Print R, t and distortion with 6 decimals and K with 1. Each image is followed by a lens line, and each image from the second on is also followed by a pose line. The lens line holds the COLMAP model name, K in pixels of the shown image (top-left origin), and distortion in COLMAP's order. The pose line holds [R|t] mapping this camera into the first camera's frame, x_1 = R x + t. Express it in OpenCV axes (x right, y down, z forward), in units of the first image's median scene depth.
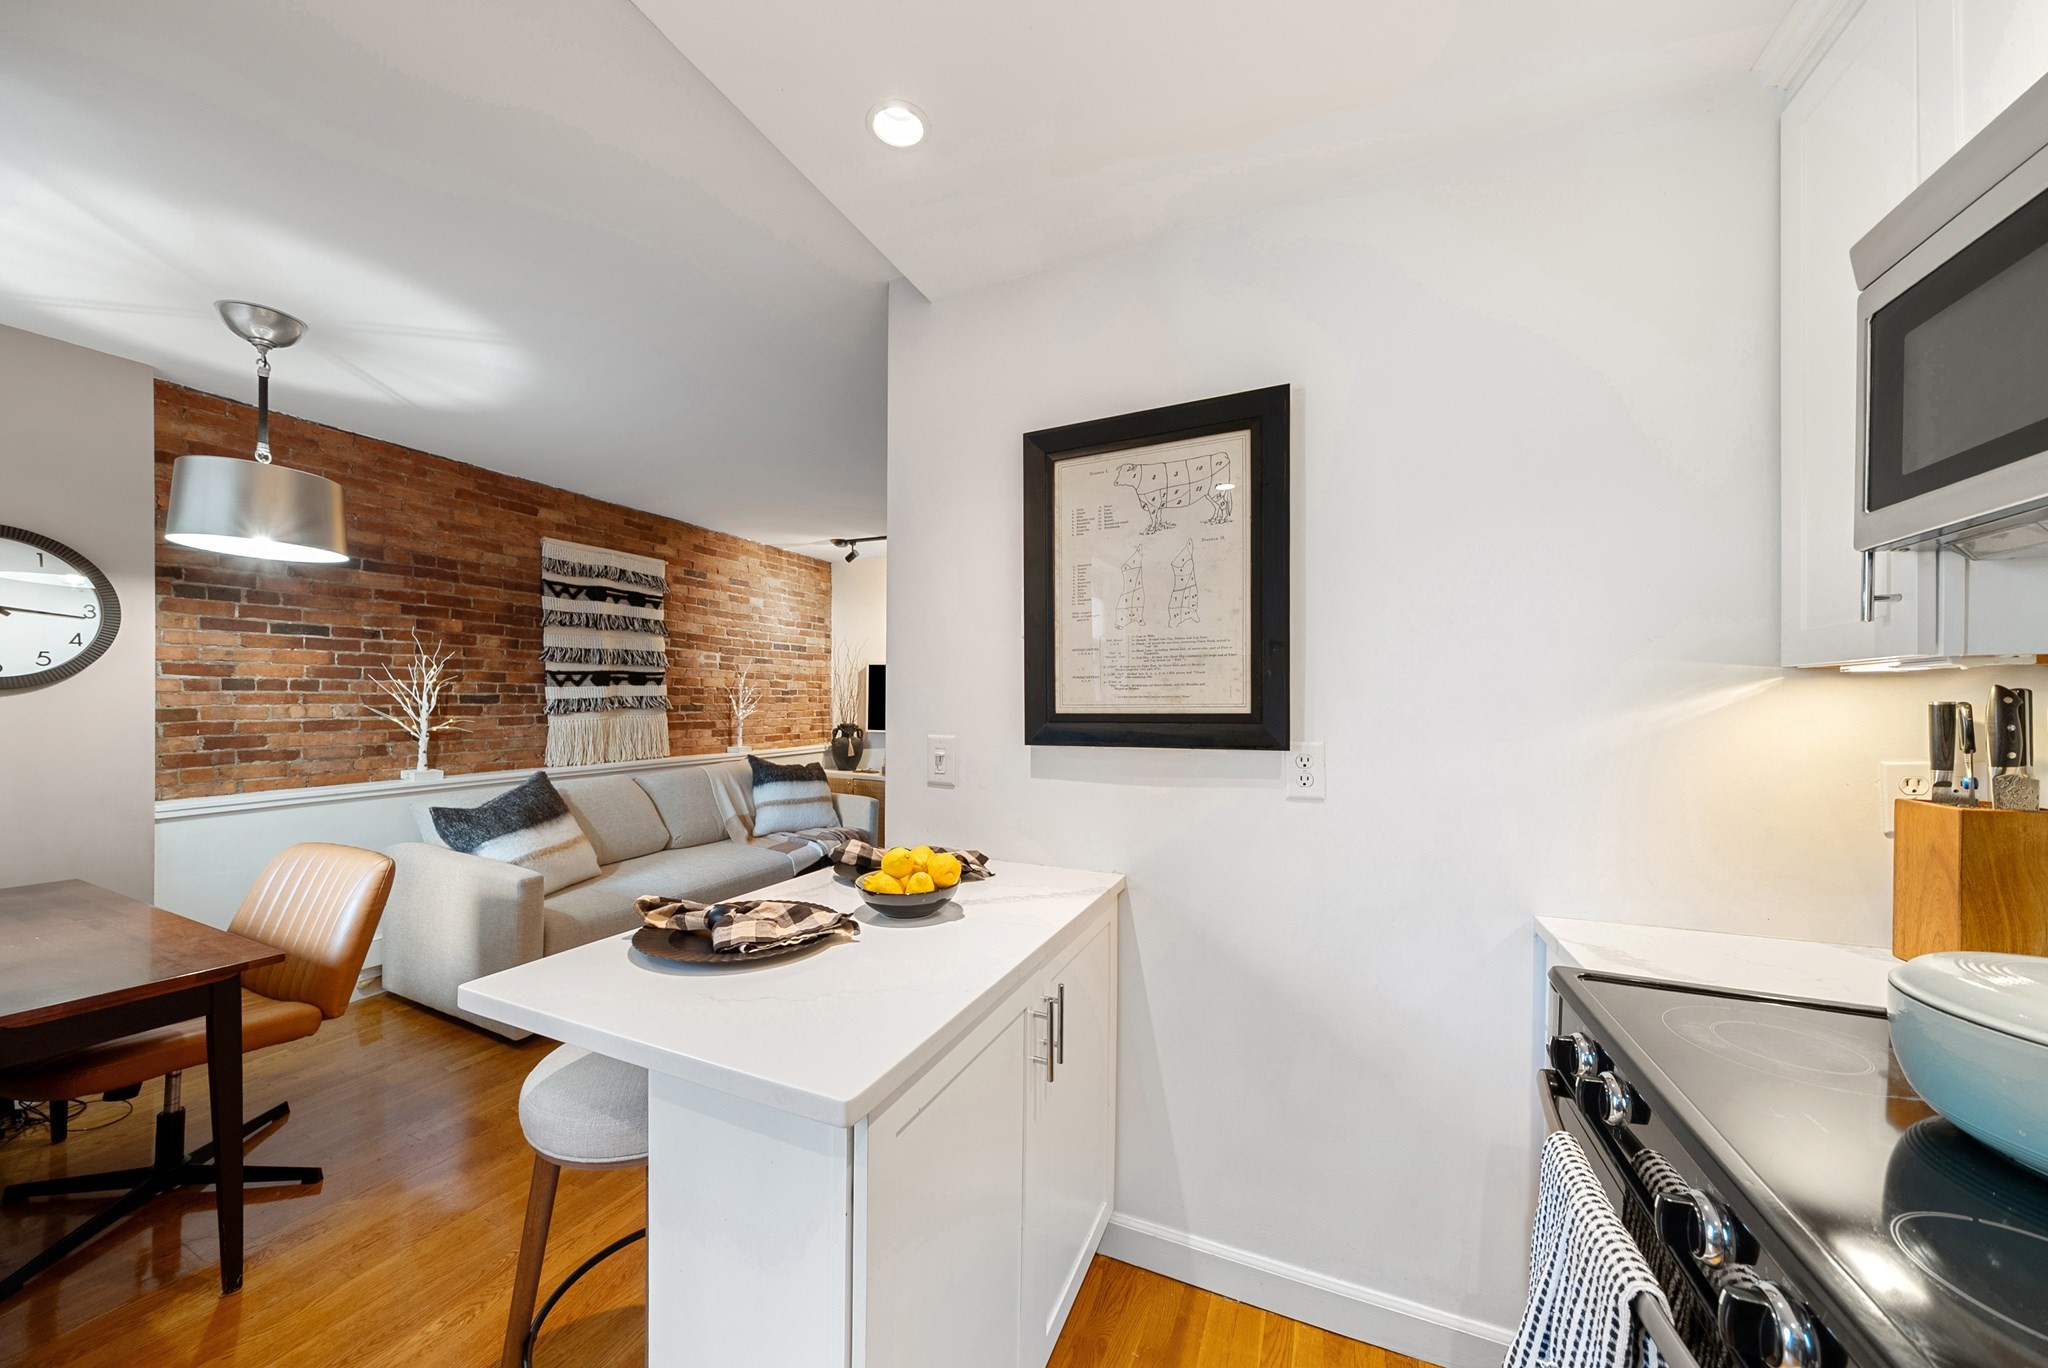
lens RADIAL K [[699.8, 0, 1018.9], [0, 699.8, 703.7], [0, 0, 1]] dist [-0.008350, -0.000090]
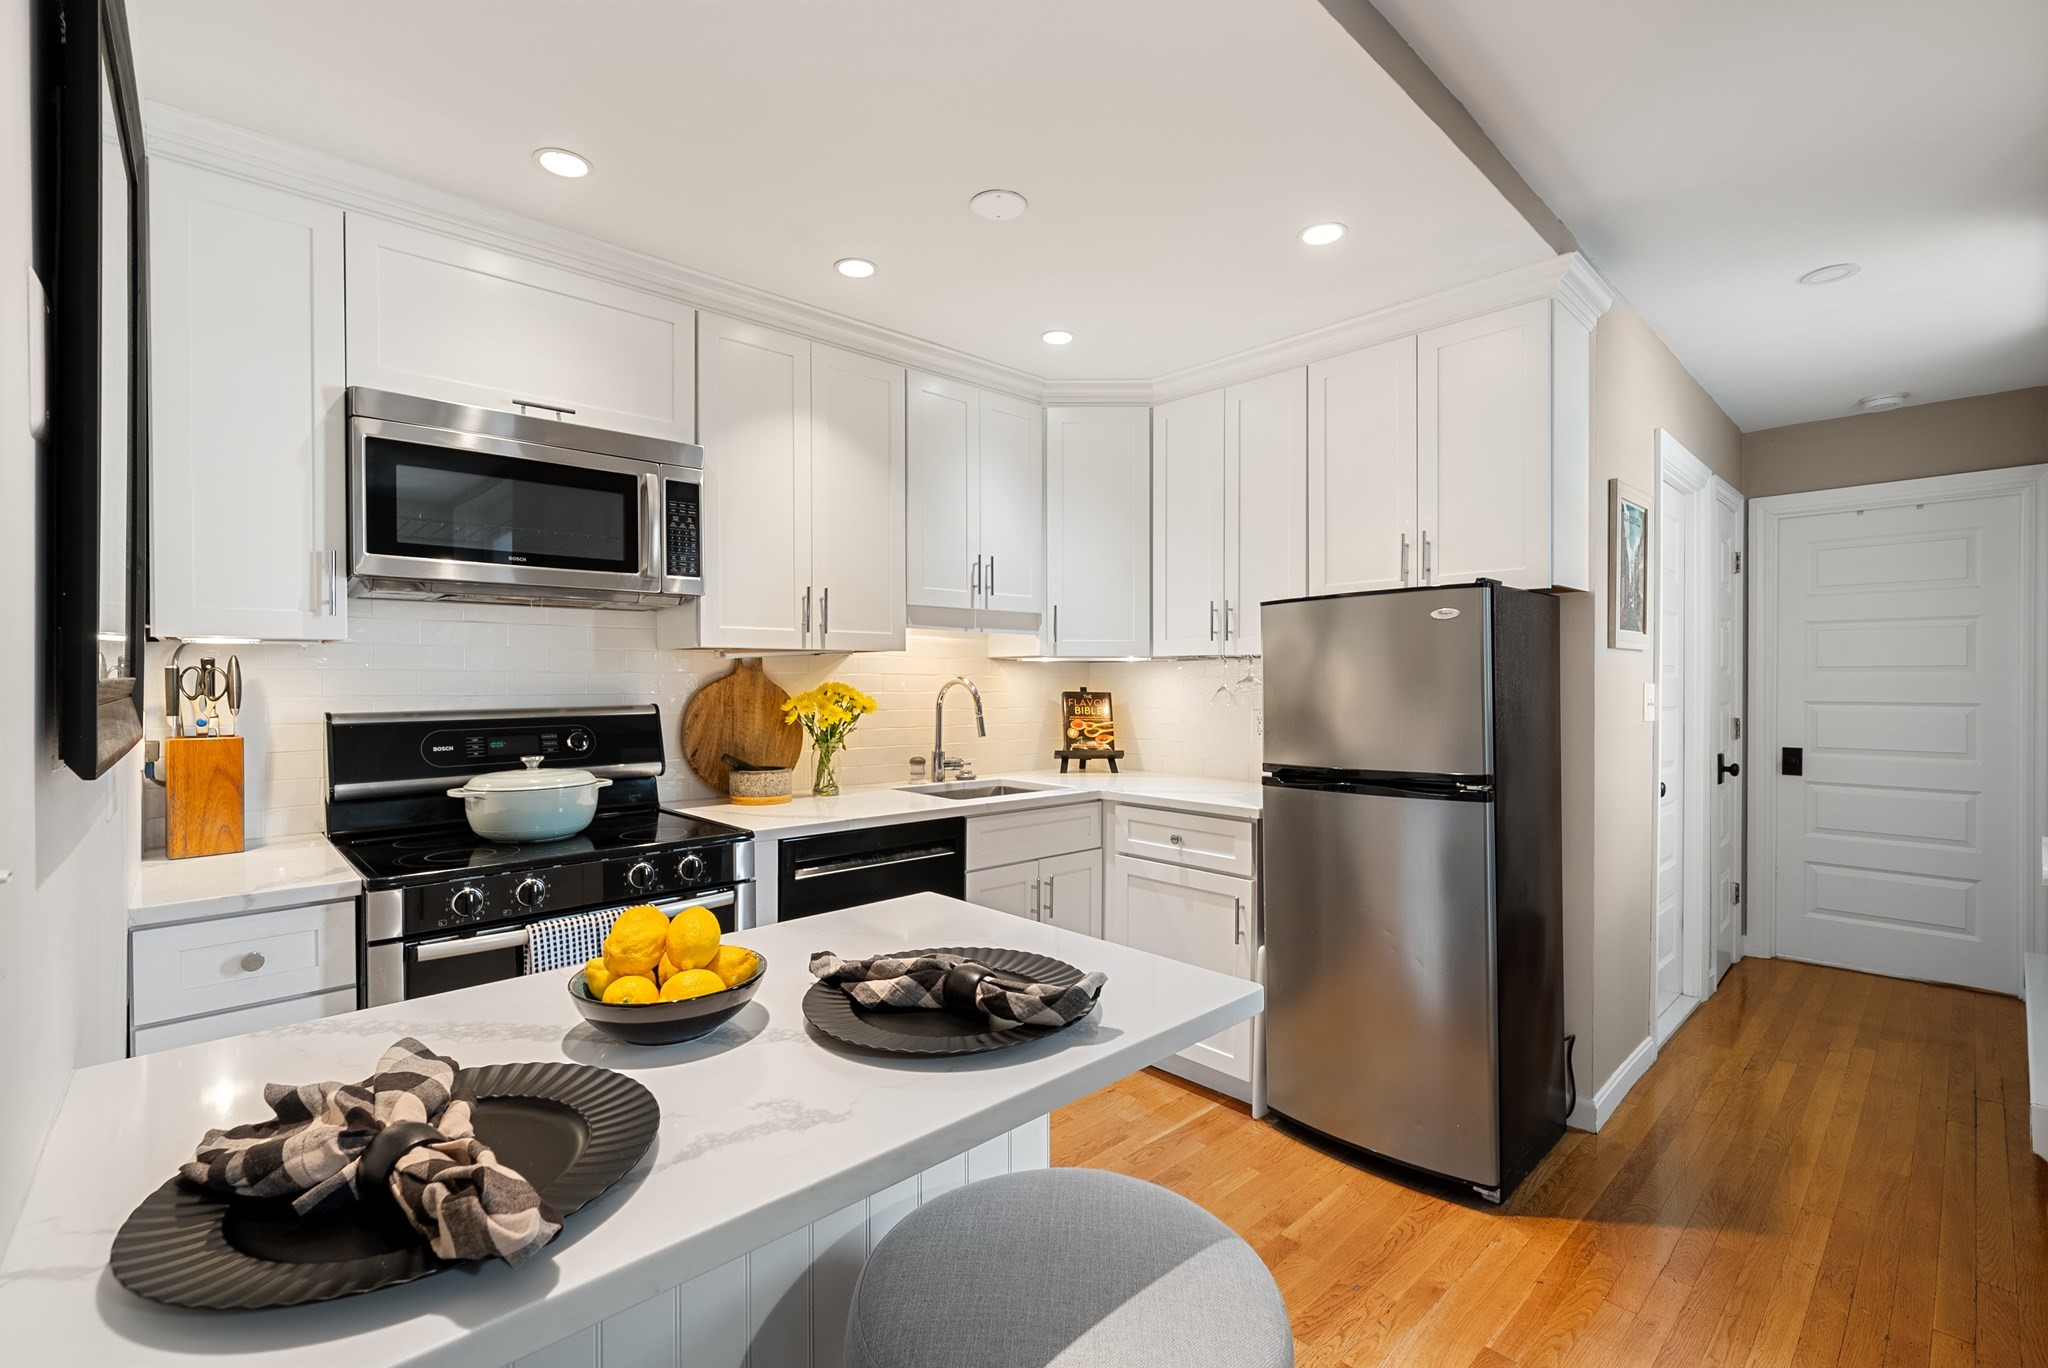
lens RADIAL K [[897.0, 0, 1024.0], [0, 897.0, 684.0], [0, 0, 1]] dist [0.000879, 0.000125]
pose [[-0.919384, -0.003574, 0.393345, -0.272453], [-0.000391, 0.999967, 0.008172, 0.005257], [-0.393361, 0.007360, -0.919355, 0.600135]]
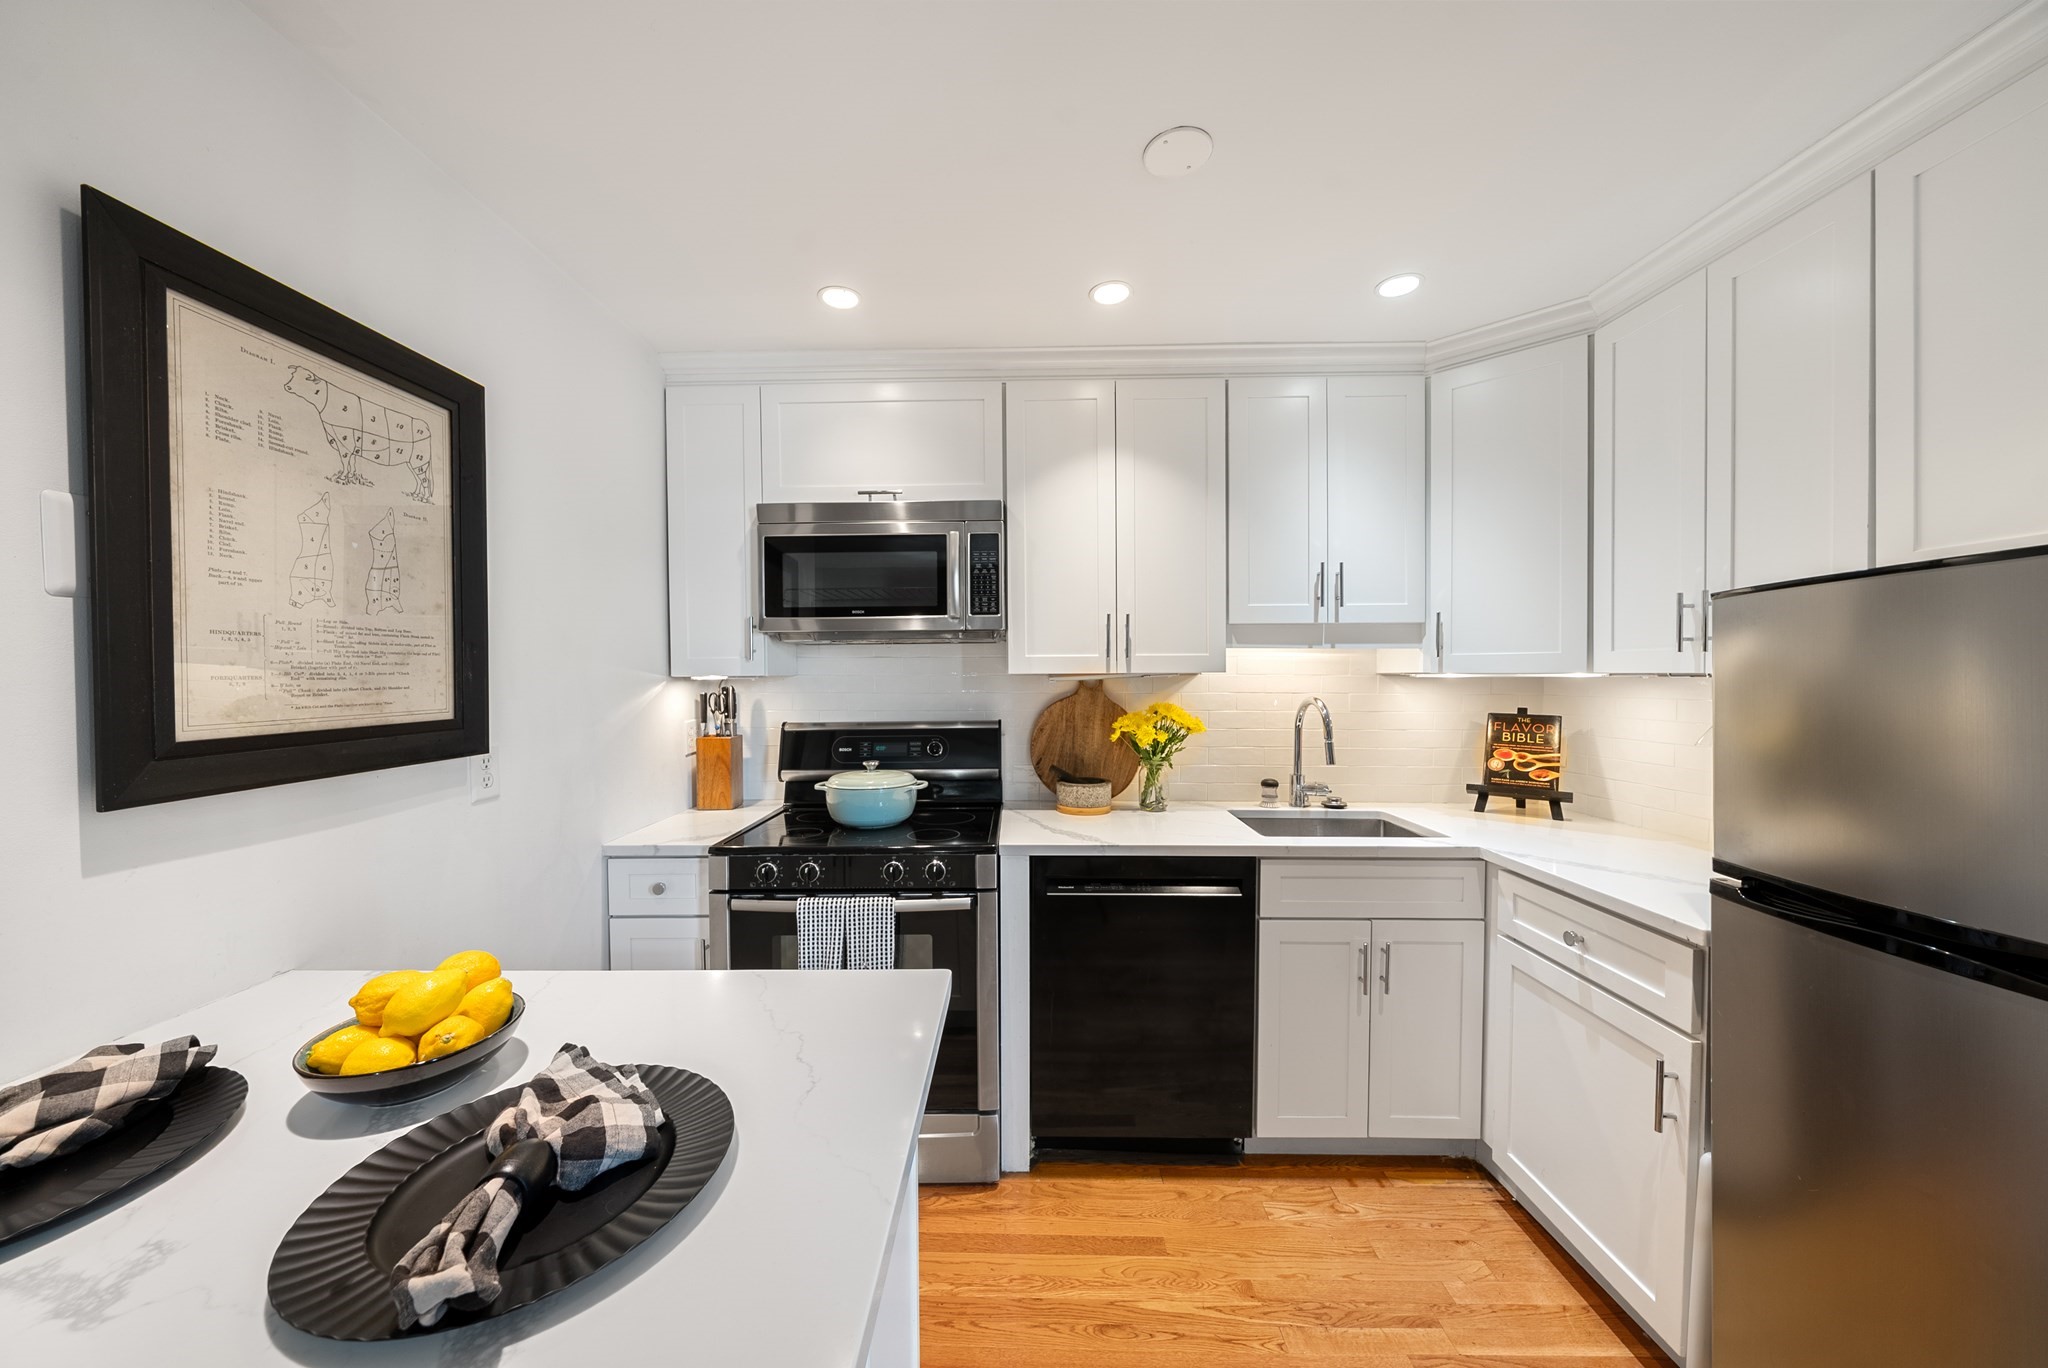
lens RADIAL K [[699.3, 0, 1013.0], [0, 699.3, 685.3], [0, 0, 1]] dist [-0.006431, -0.000167]
pose [[-0.391713, -0.012556, 0.920002, -0.347751], [0.004568, 0.999868, 0.015591, -0.017834], [-0.920076, 0.010310, -0.391604, 0.291243]]
